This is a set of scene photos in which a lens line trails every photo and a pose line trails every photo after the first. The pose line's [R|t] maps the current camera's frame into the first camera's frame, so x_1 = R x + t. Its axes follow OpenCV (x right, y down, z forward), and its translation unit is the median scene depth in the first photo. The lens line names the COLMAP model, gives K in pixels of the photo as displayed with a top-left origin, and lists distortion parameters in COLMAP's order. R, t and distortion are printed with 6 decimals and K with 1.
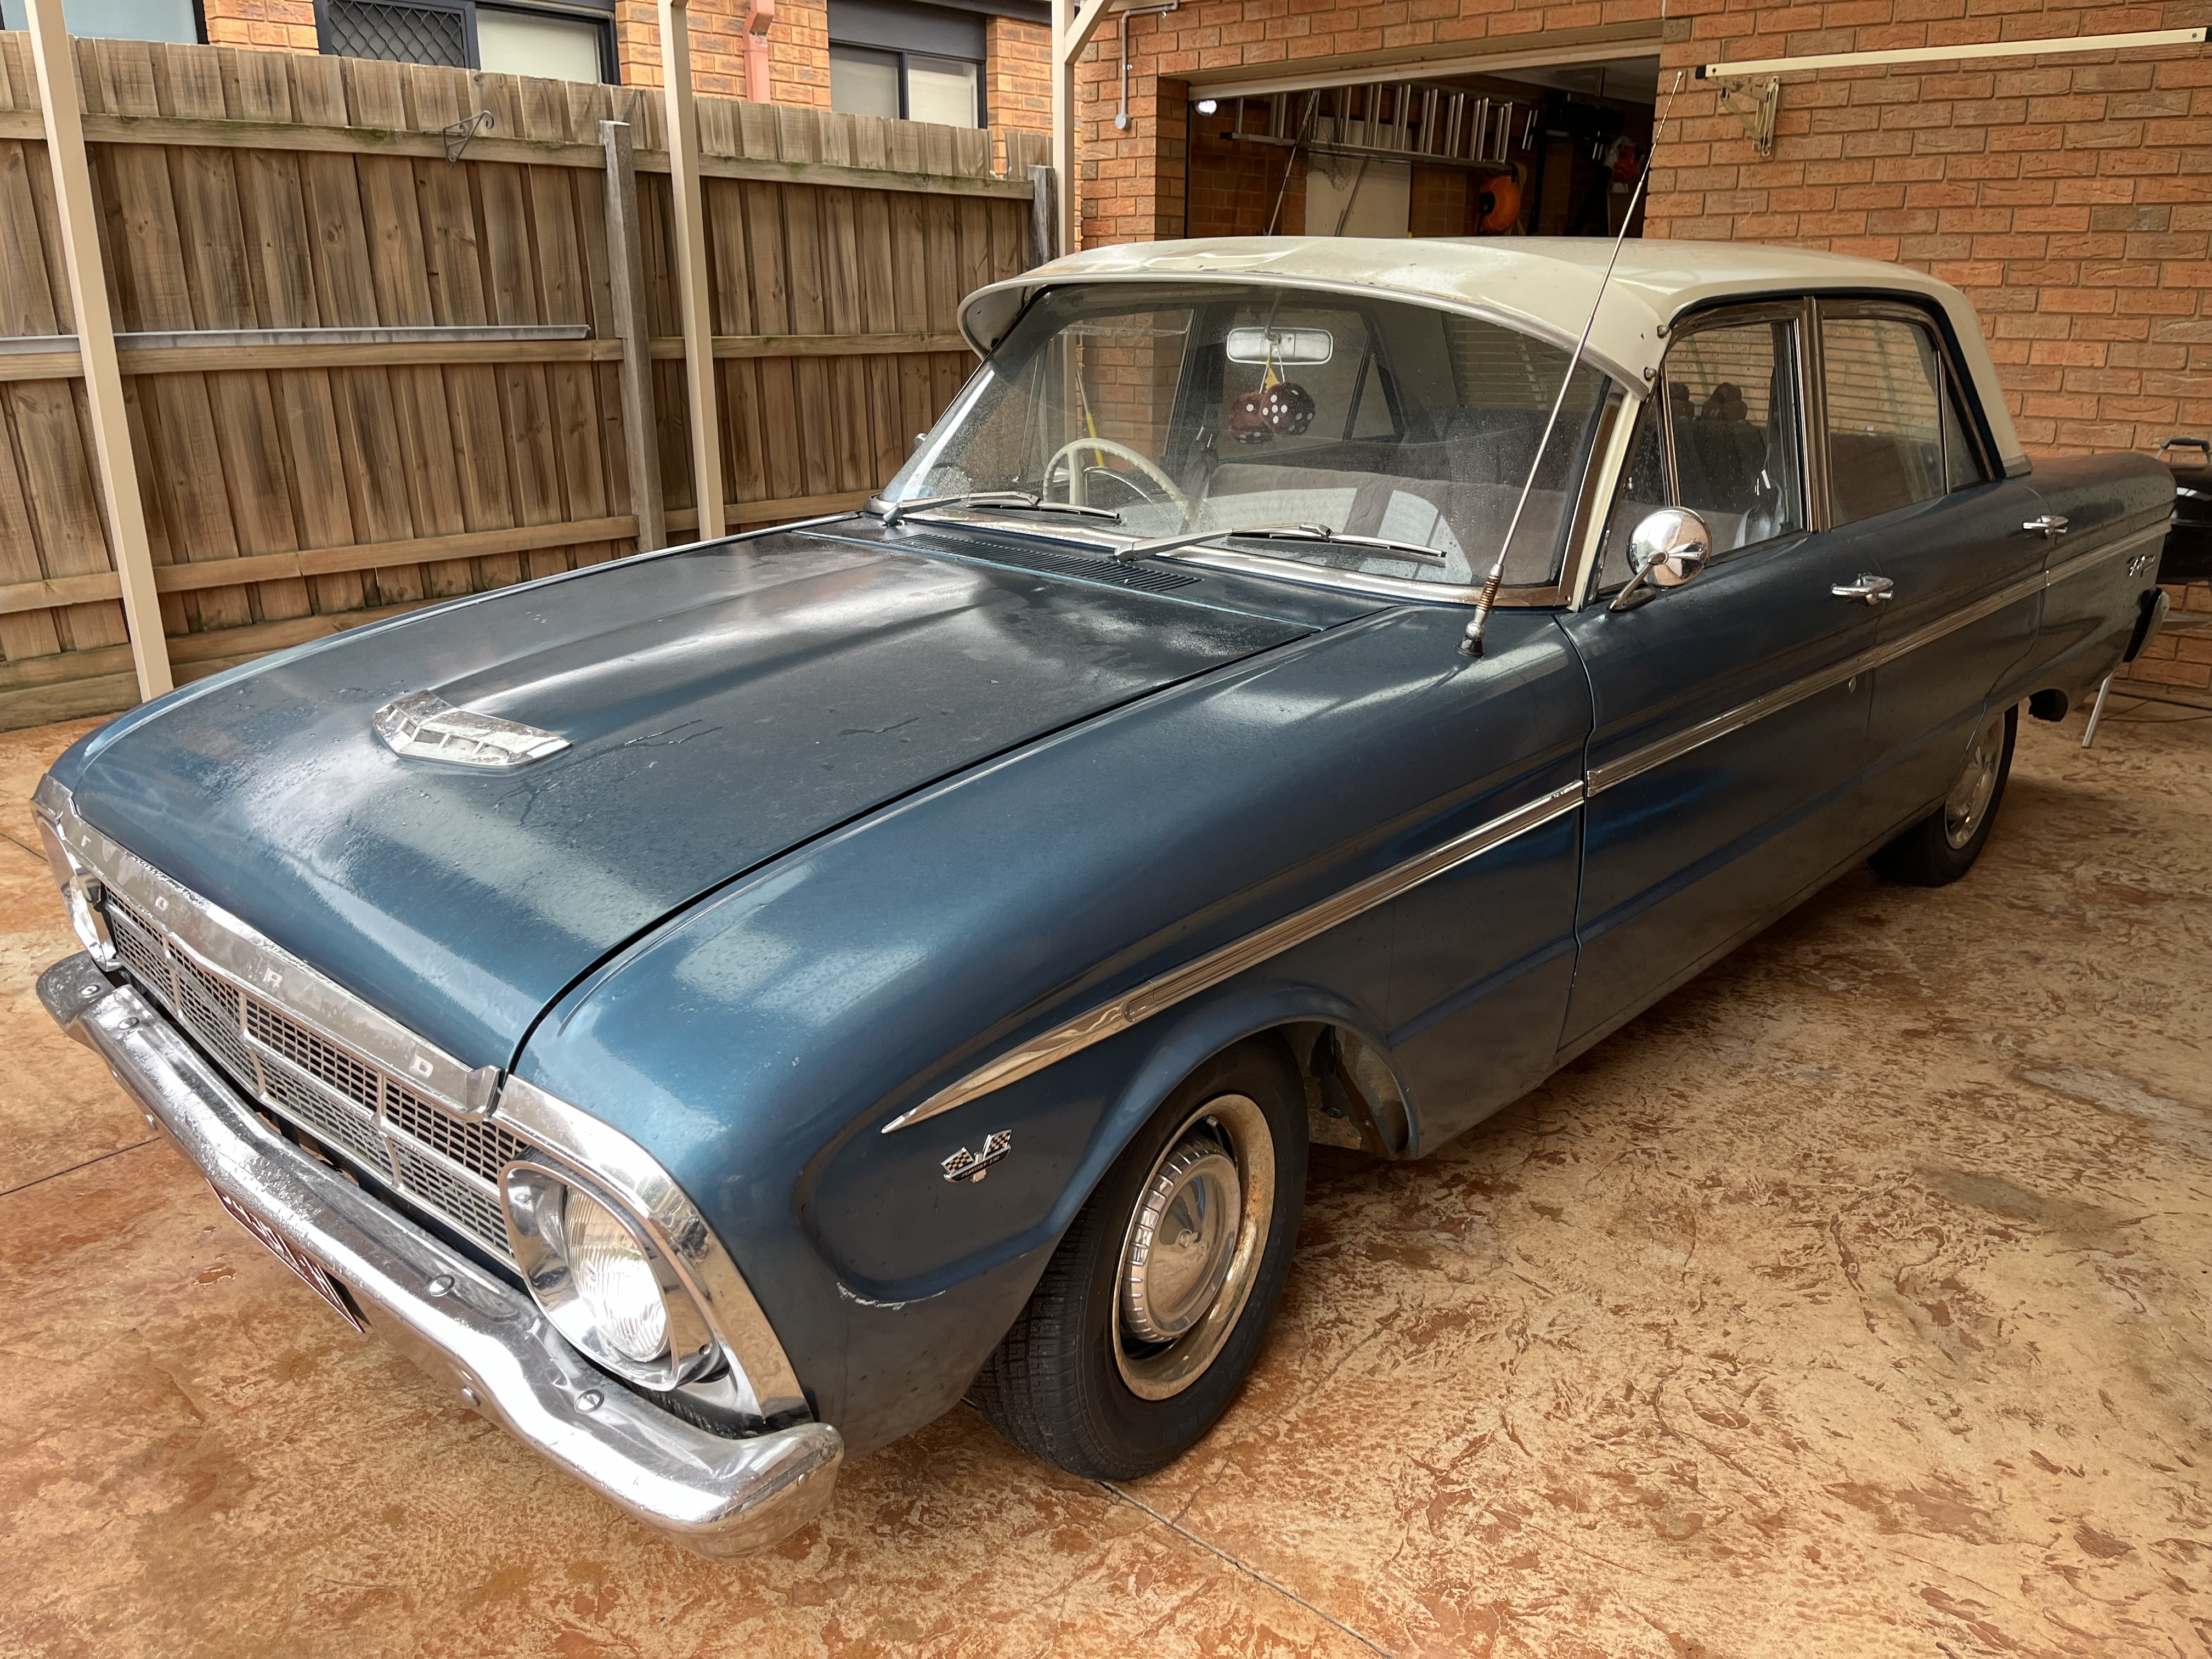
lens RADIAL K [[1716.7, 0, 1106.0], [0, 1716.7, 829.5], [0, 0, 1]] dist [0.068972, -0.101321]
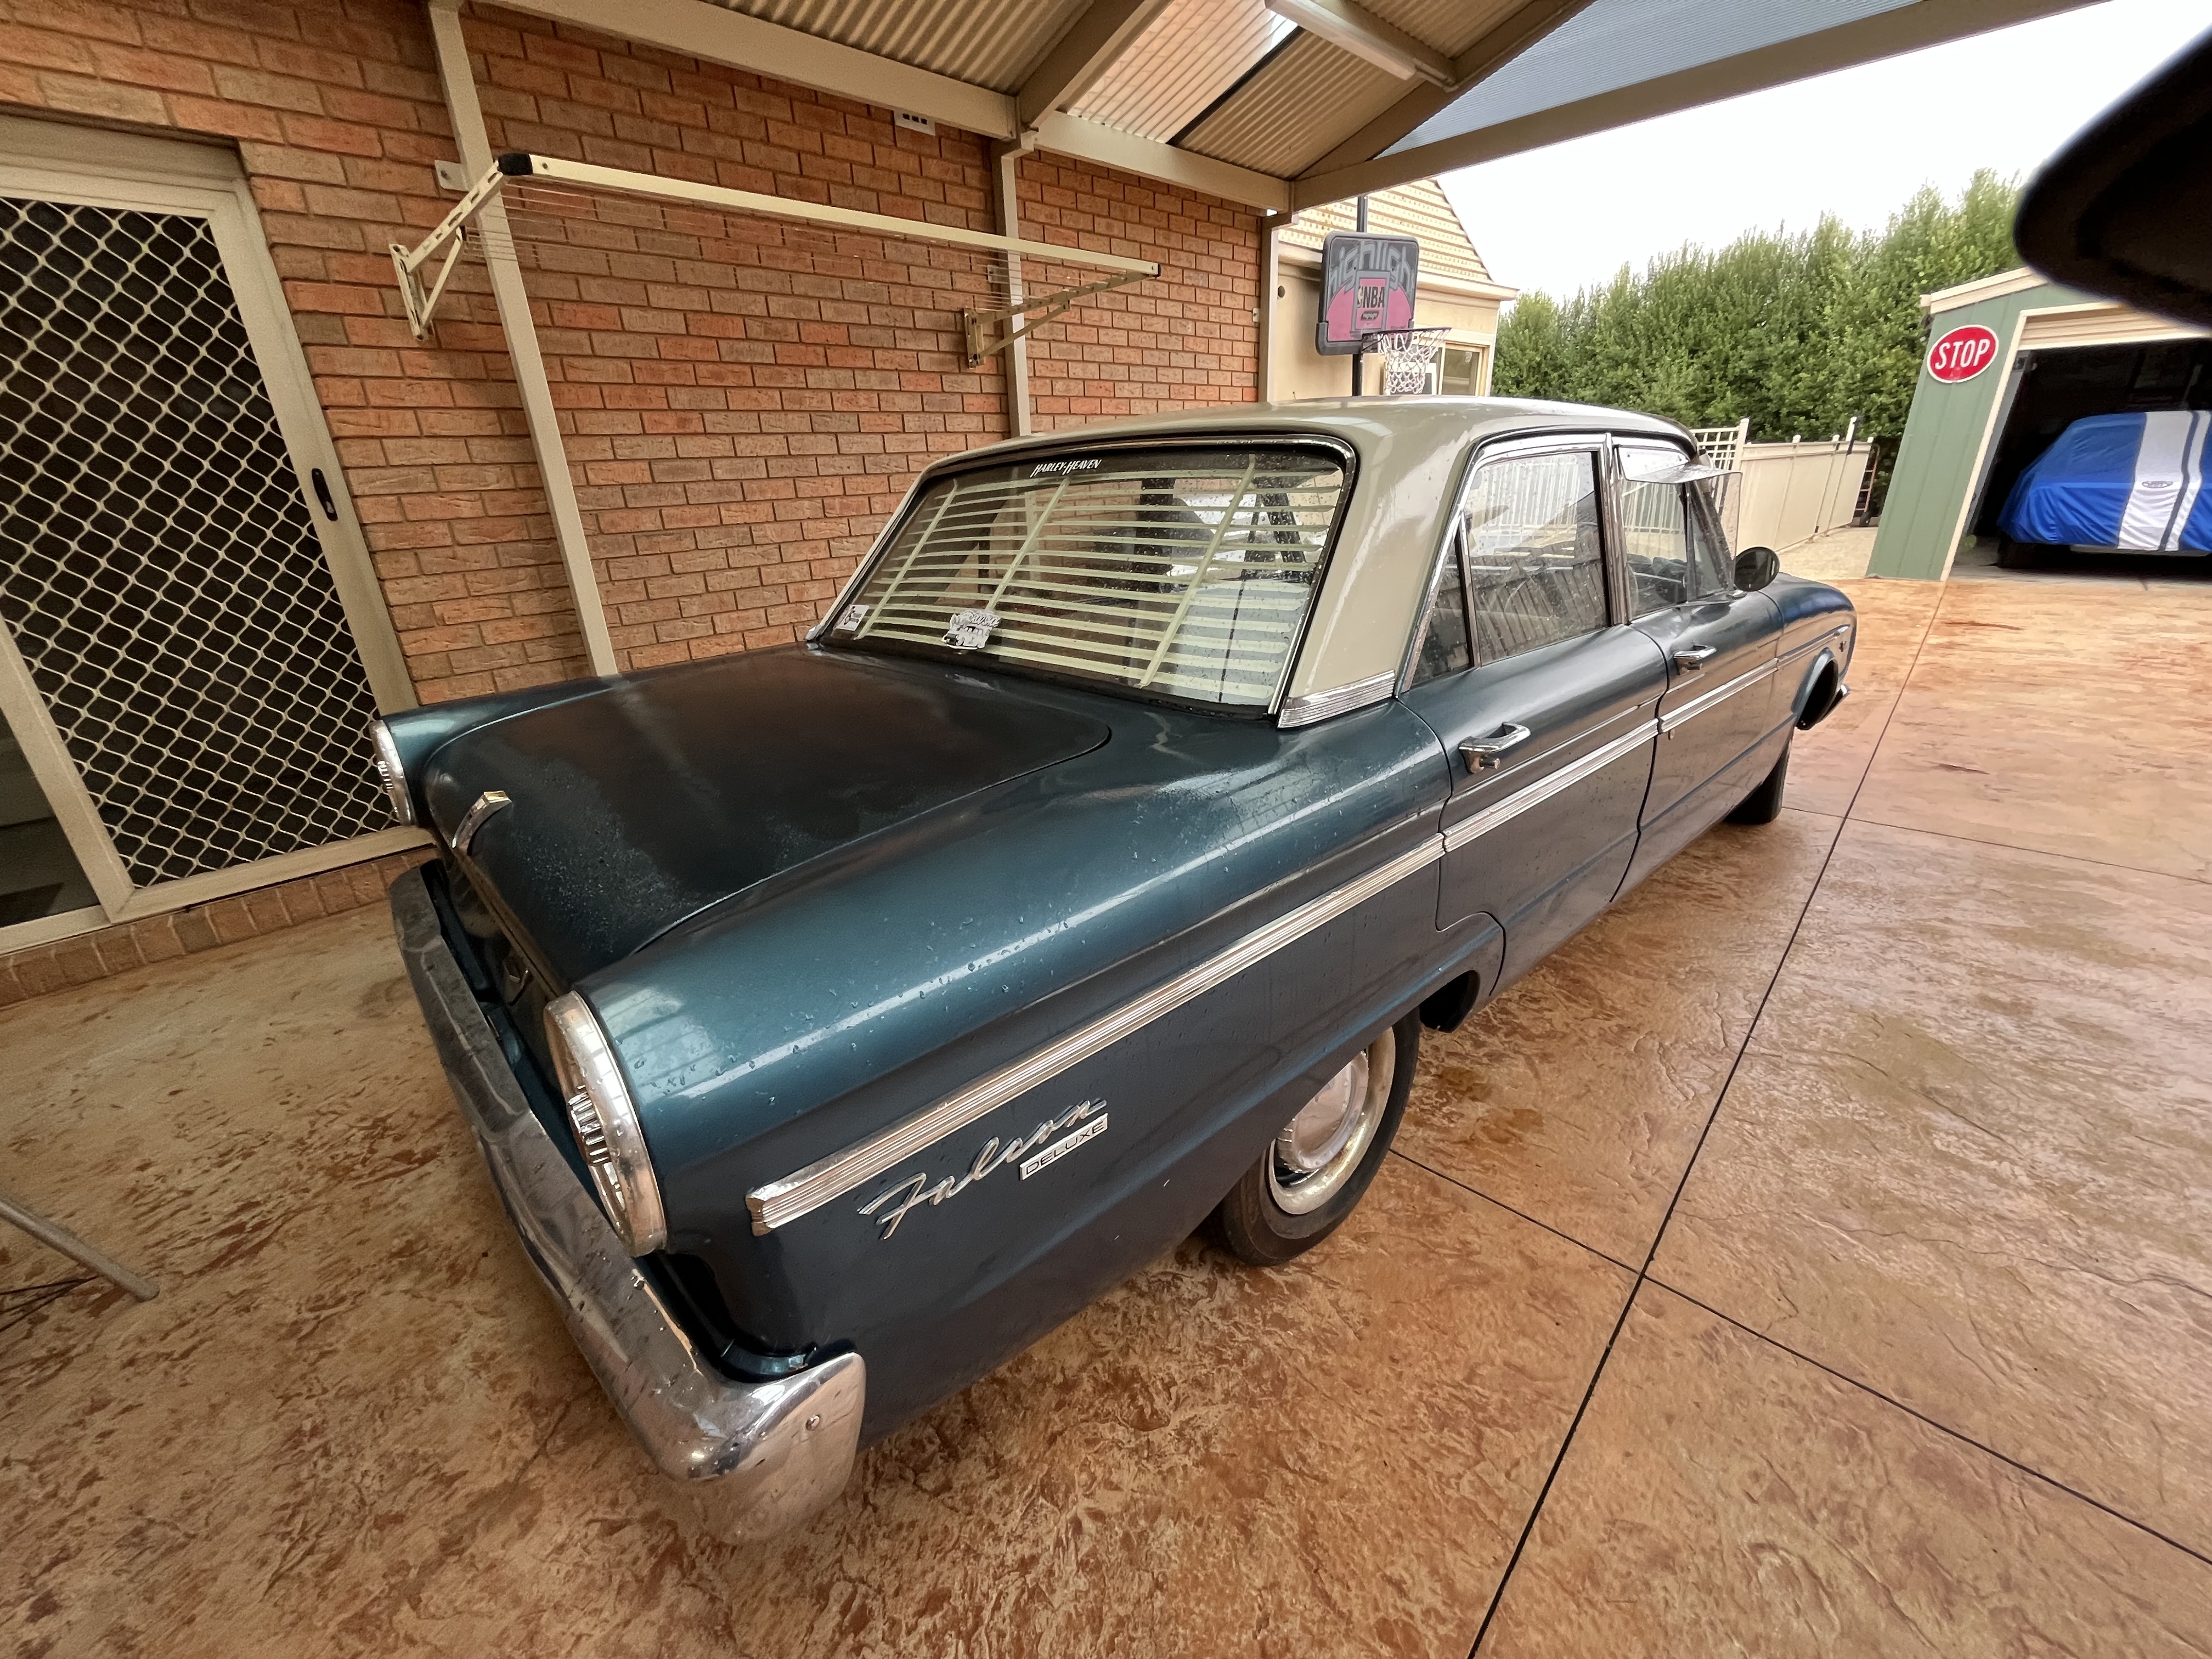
lens RADIAL K [[908.7, 0, 1106.0], [0, 908.7, 829.5], [0, 0, 1]] dist [-0.001064, -0.000192]
pose [[-0.993907, 0.000961, 0.110214, 0.224874], [0.073334, 0.752273, 0.654757, -0.358614], [-0.082282, 0.658850, -0.747761, 1.157229]]
